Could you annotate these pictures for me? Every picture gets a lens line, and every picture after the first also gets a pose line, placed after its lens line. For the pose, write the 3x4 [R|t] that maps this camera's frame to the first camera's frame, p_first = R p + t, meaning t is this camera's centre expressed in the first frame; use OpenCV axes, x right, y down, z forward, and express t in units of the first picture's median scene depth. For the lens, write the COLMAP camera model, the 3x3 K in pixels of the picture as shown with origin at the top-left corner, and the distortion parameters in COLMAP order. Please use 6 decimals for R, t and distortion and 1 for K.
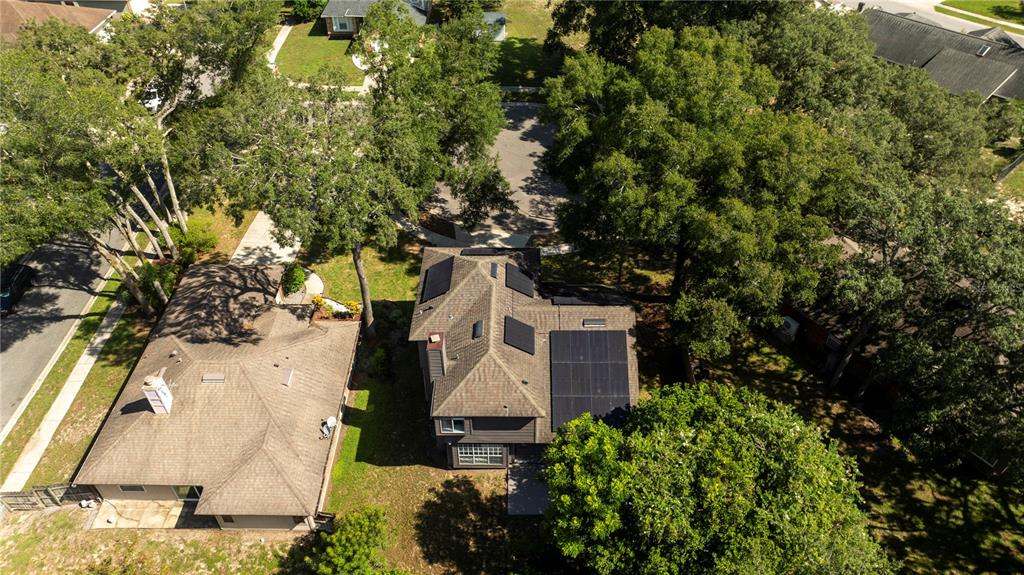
lens RADIAL K [[711.0, 0, 512.0], [0, 711.0, 287.5], [0, 0, 1]] dist [-0.005415, -0.001275]
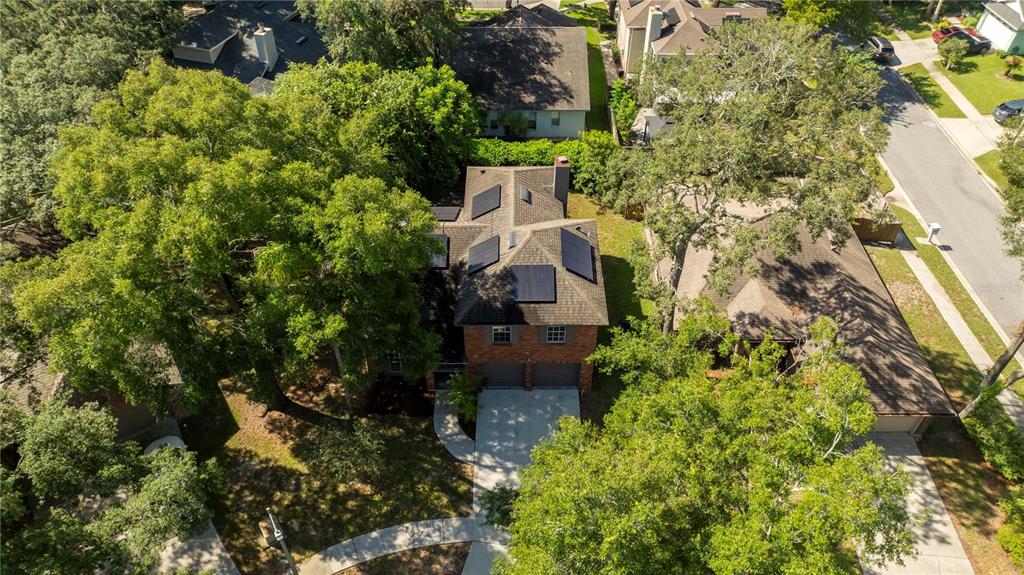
lens RADIAL K [[711.0, 0, 512.0], [0, 711.0, 287.5], [0, 0, 1]] dist [-0.005415, -0.001275]
pose [[-0.999950, 0.006987, -0.007168, -0.017591], [-0.006562, 0.083223, 0.996509, -0.878124], [0.007559, 0.996506, -0.083173, 1.120257]]
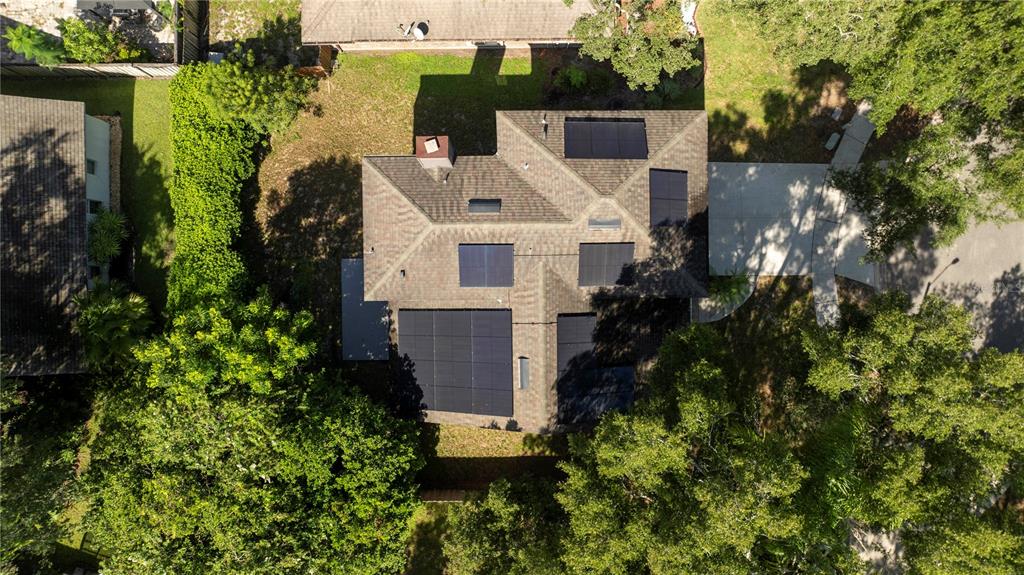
lens RADIAL K [[711.0, 0, 512.0], [0, 711.0, 287.5], [0, 0, 1]] dist [-0.005415, -0.001275]
pose [[0.019102, 0.999805, 0.005107, 0.026589], [-0.666209, 0.008919, 0.745711, -0.438506], [0.745520, -0.017647, 0.666250, 0.503052]]
